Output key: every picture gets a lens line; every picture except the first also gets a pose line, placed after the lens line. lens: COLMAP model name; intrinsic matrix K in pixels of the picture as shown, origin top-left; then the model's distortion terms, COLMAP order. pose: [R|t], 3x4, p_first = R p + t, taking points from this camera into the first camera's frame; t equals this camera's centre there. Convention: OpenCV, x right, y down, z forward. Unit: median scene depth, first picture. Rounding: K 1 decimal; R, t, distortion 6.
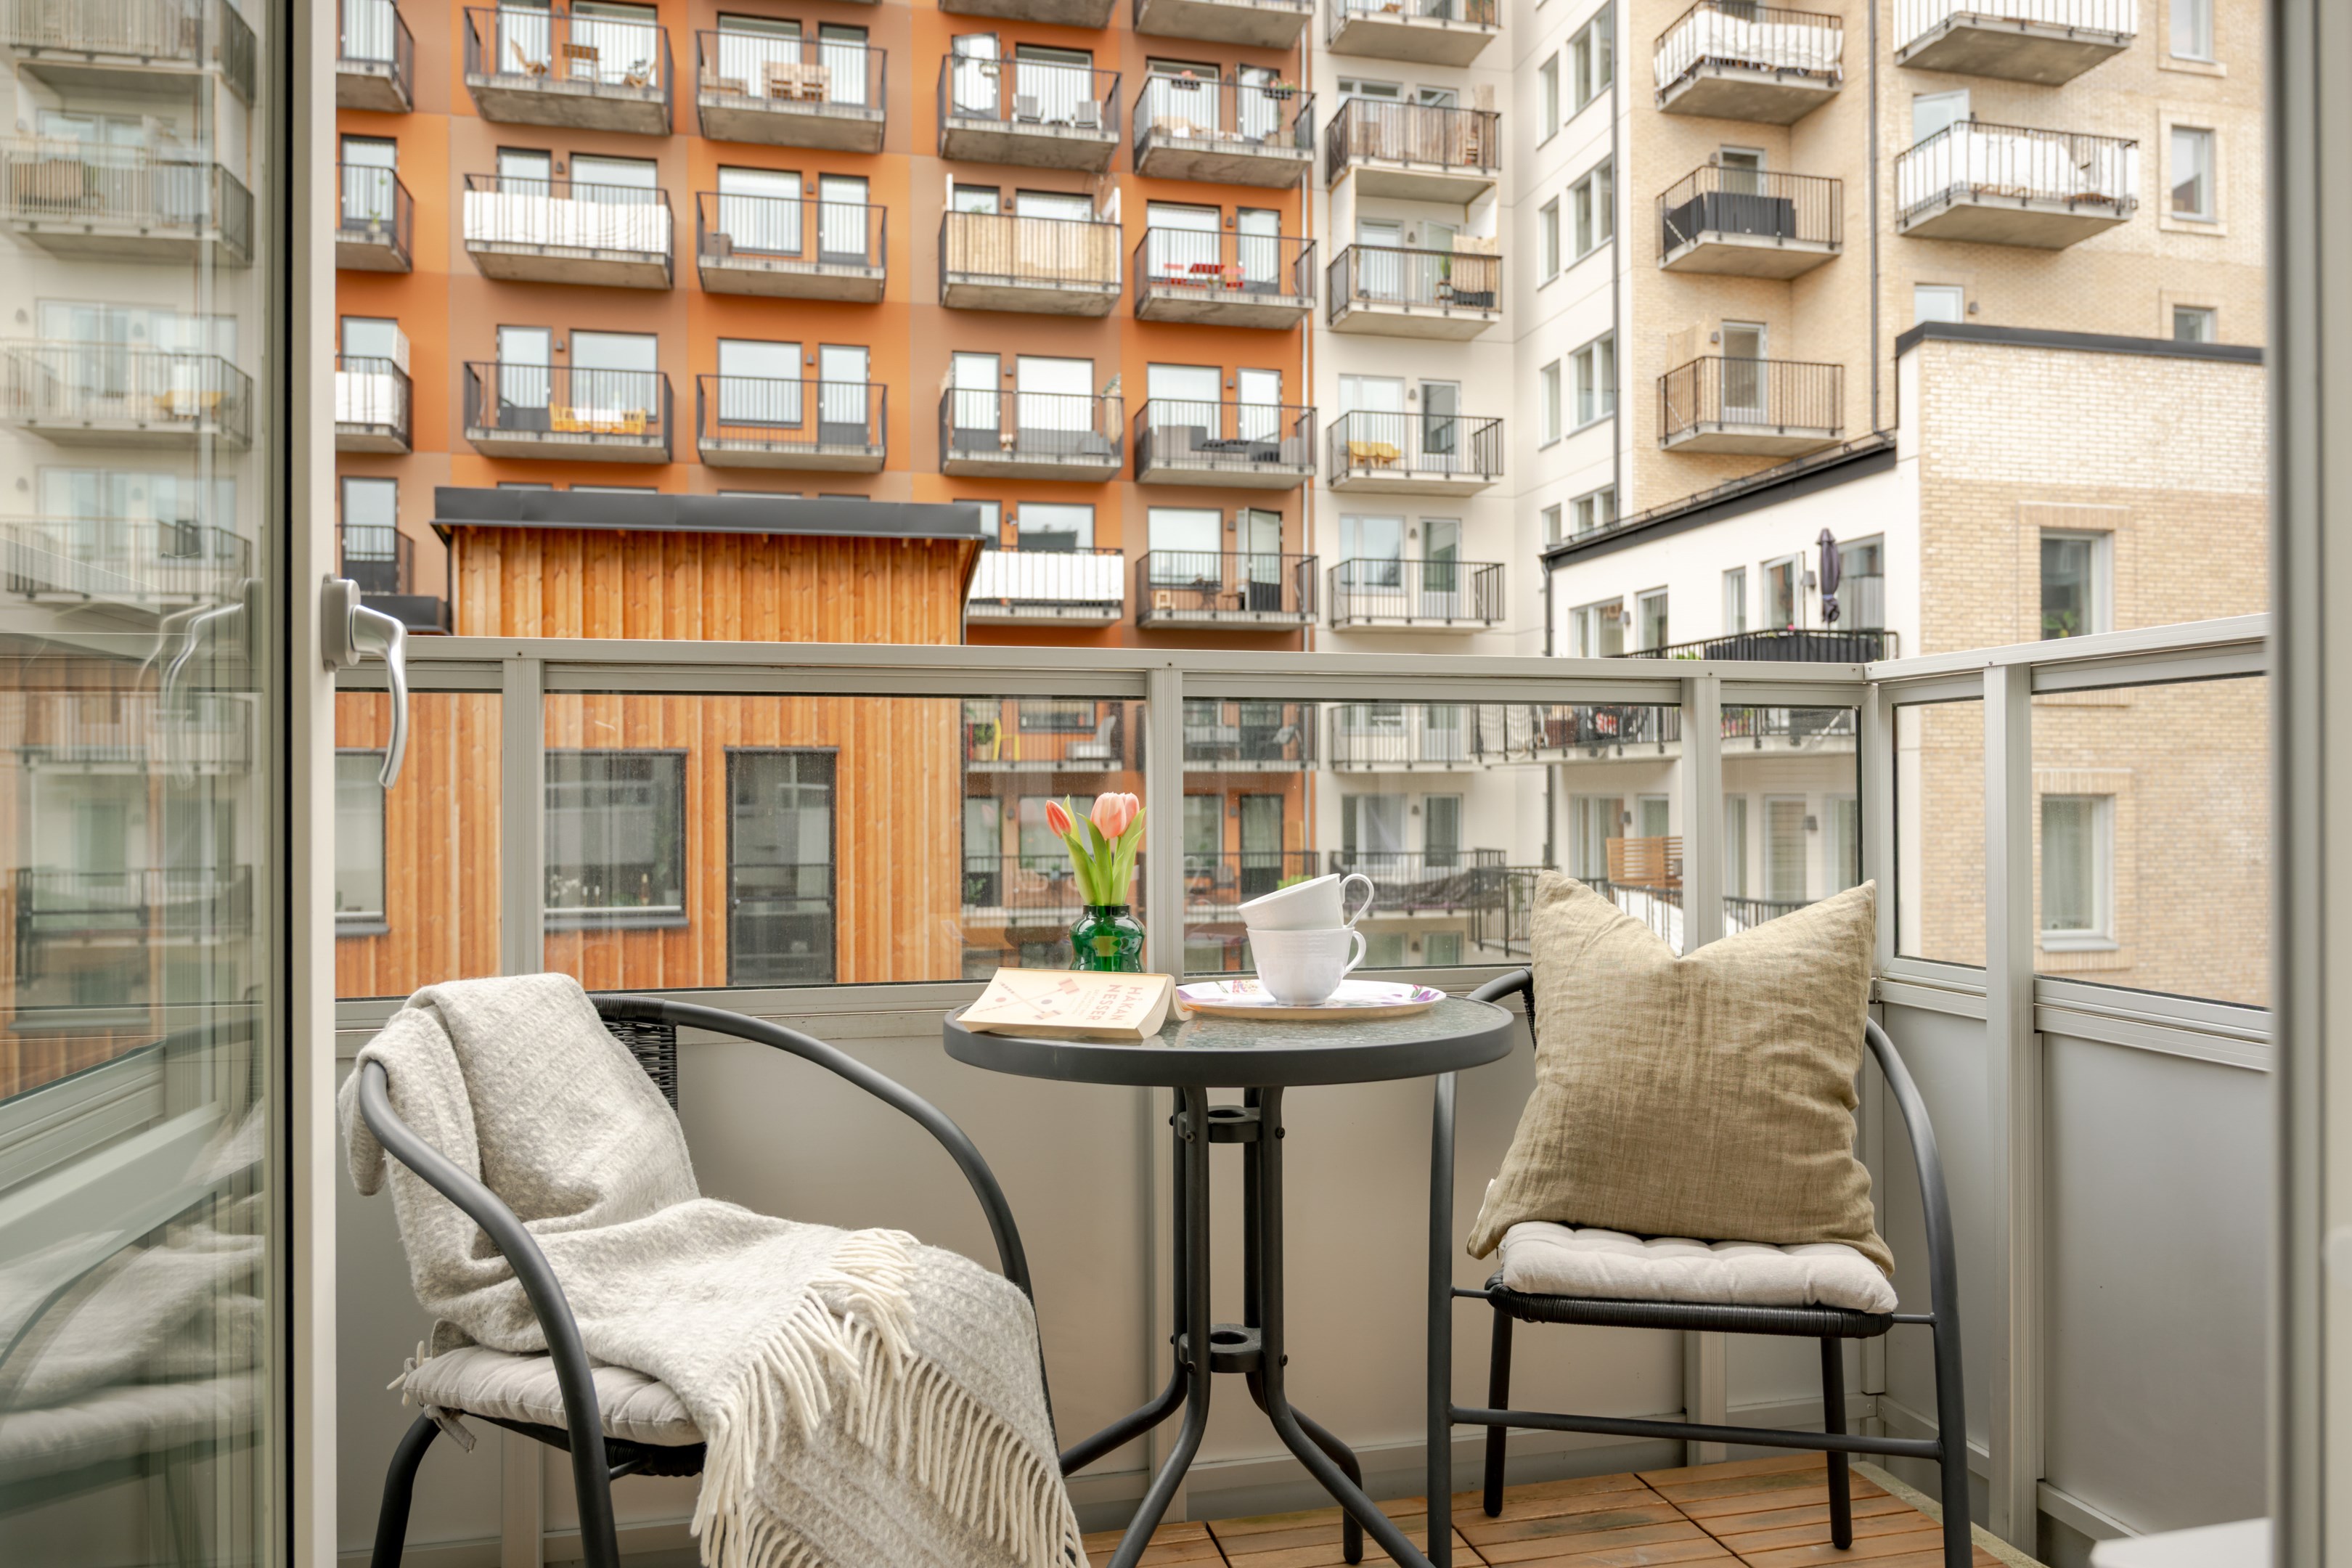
lens RADIAL K [[1602.3, 0, 1196.9], [0, 1602.3, 784.2], [0, 0, 1]] dist [-0.006917, 0.005105]
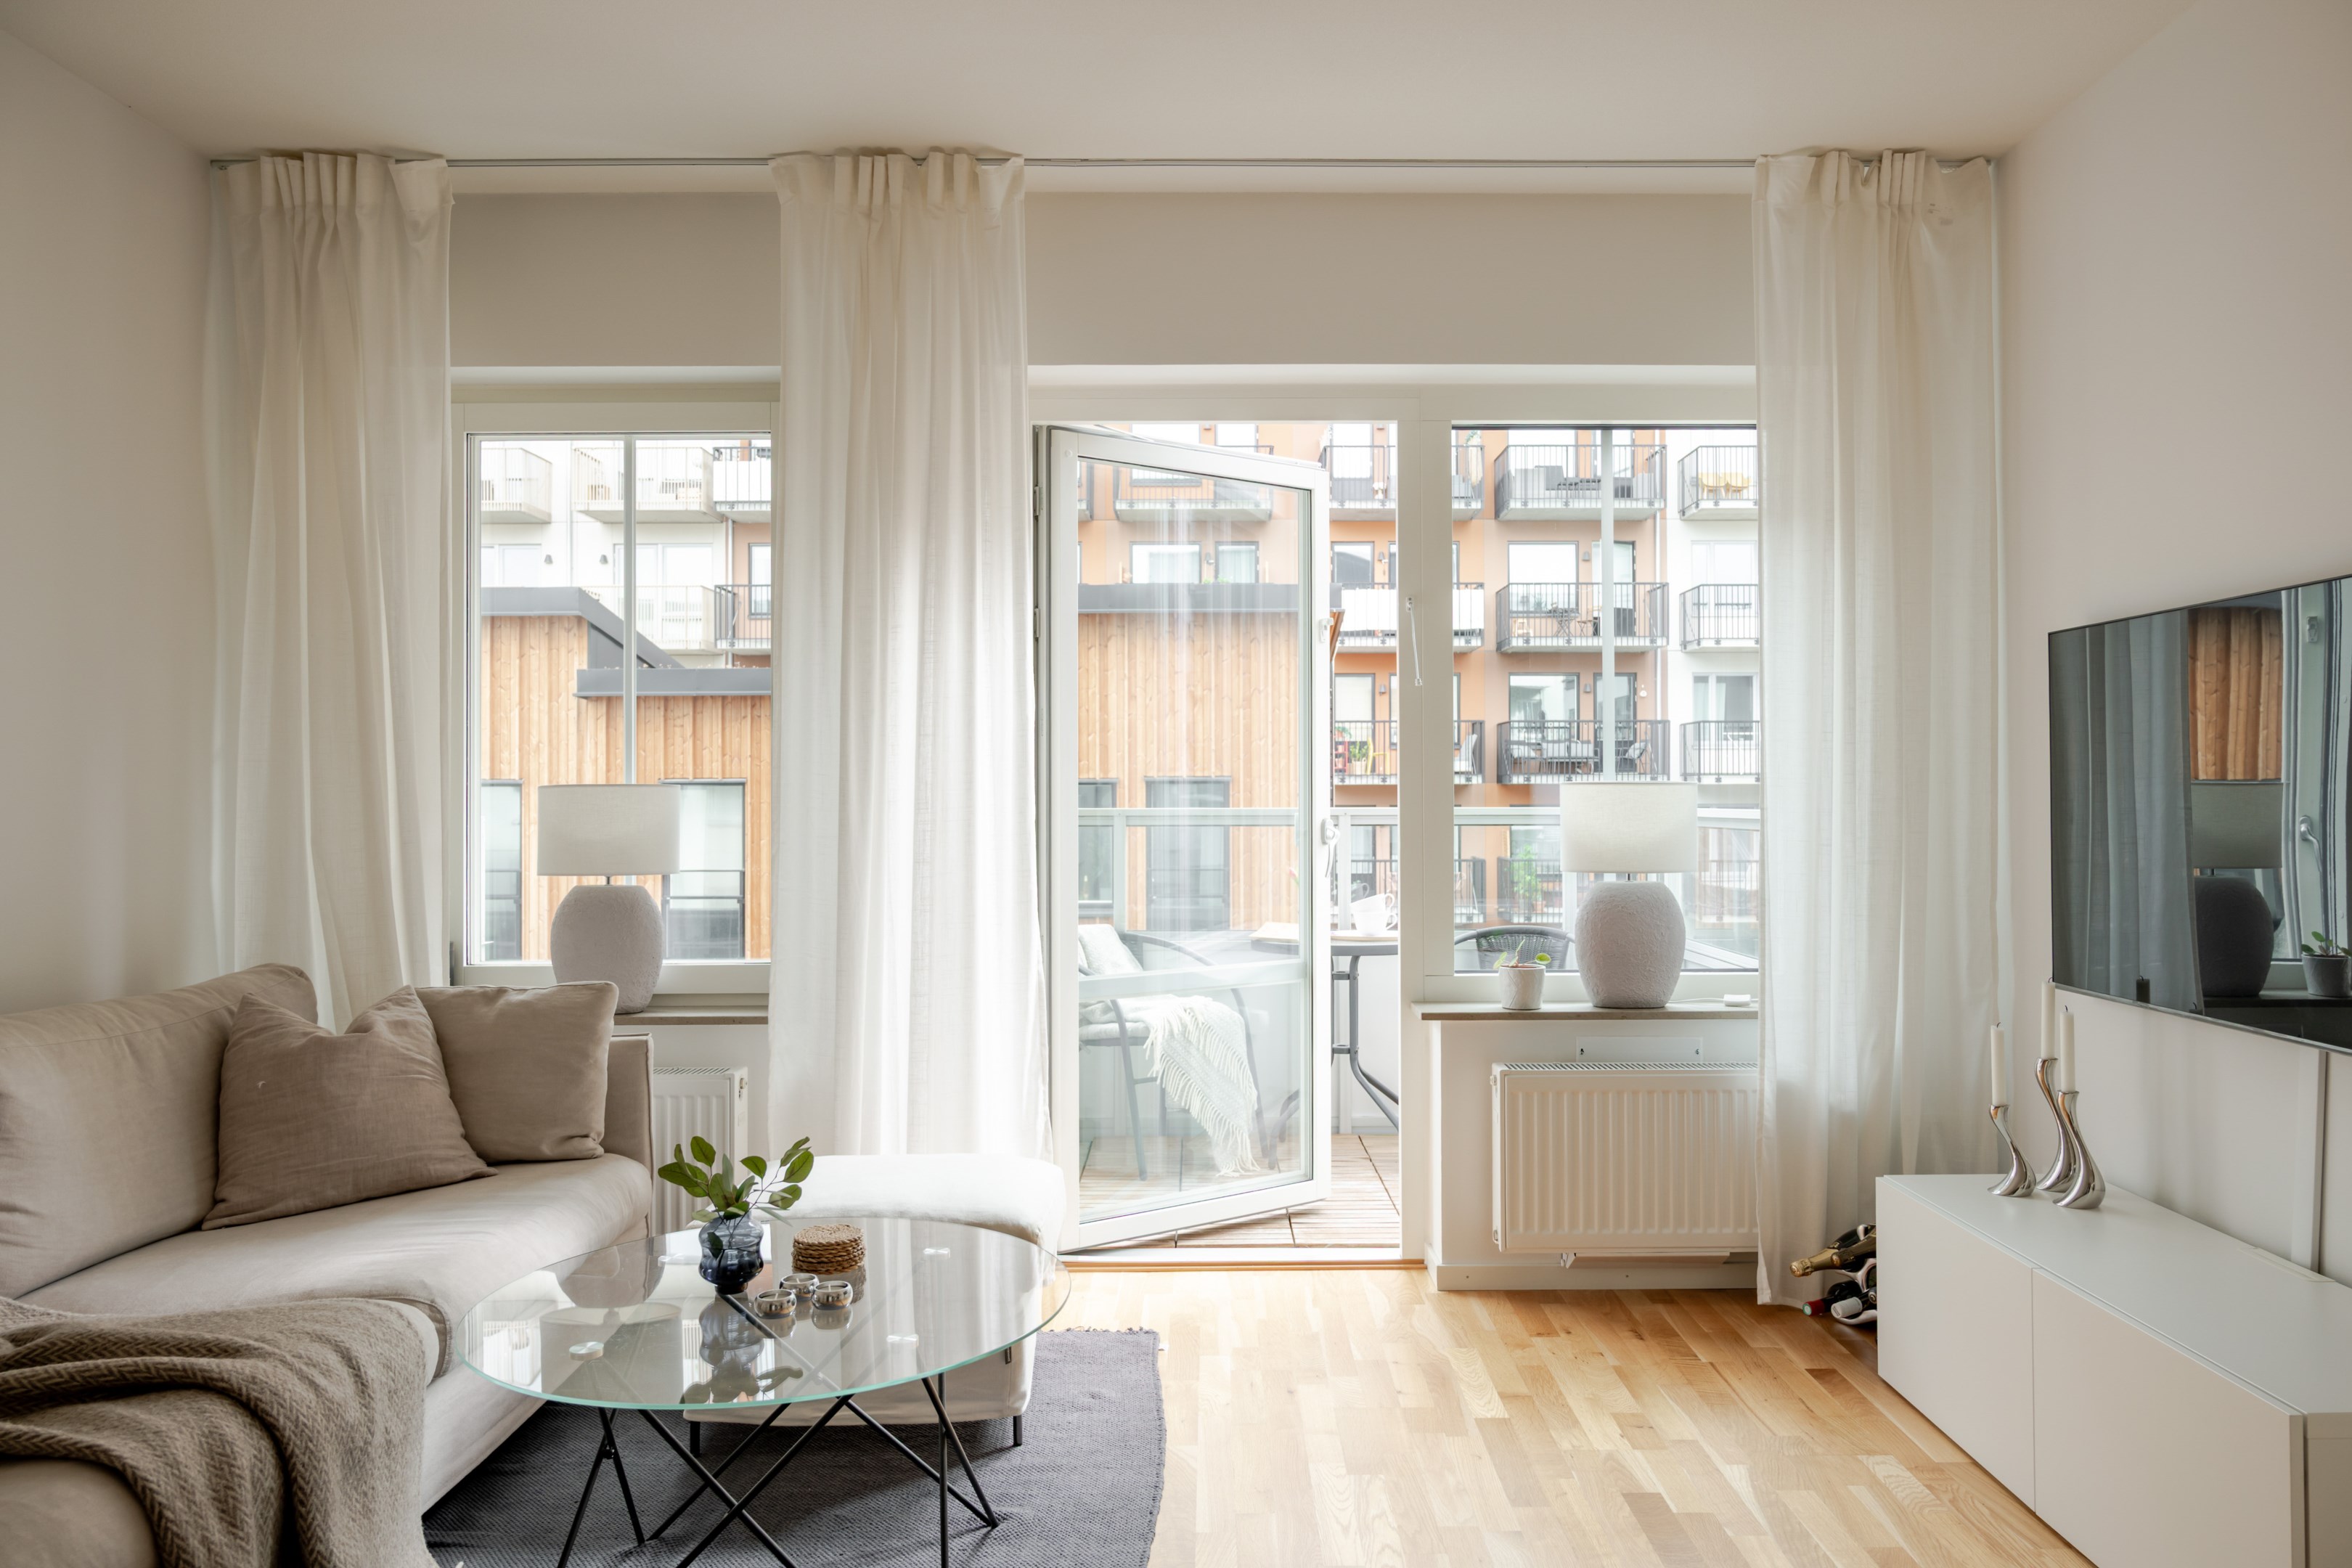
lens RADIAL K [[1602.3, 0, 1229.6], [0, 1602.3, 771.0], [0, 0, 1]] dist [-0.006917, 0.005105]
pose [[0.975173, -0.002537, -0.221430, 0.043399], [0.000996, 0.999975, -0.007067, -0.014782], [0.221442, 0.006671, 0.975151, -0.183327]]
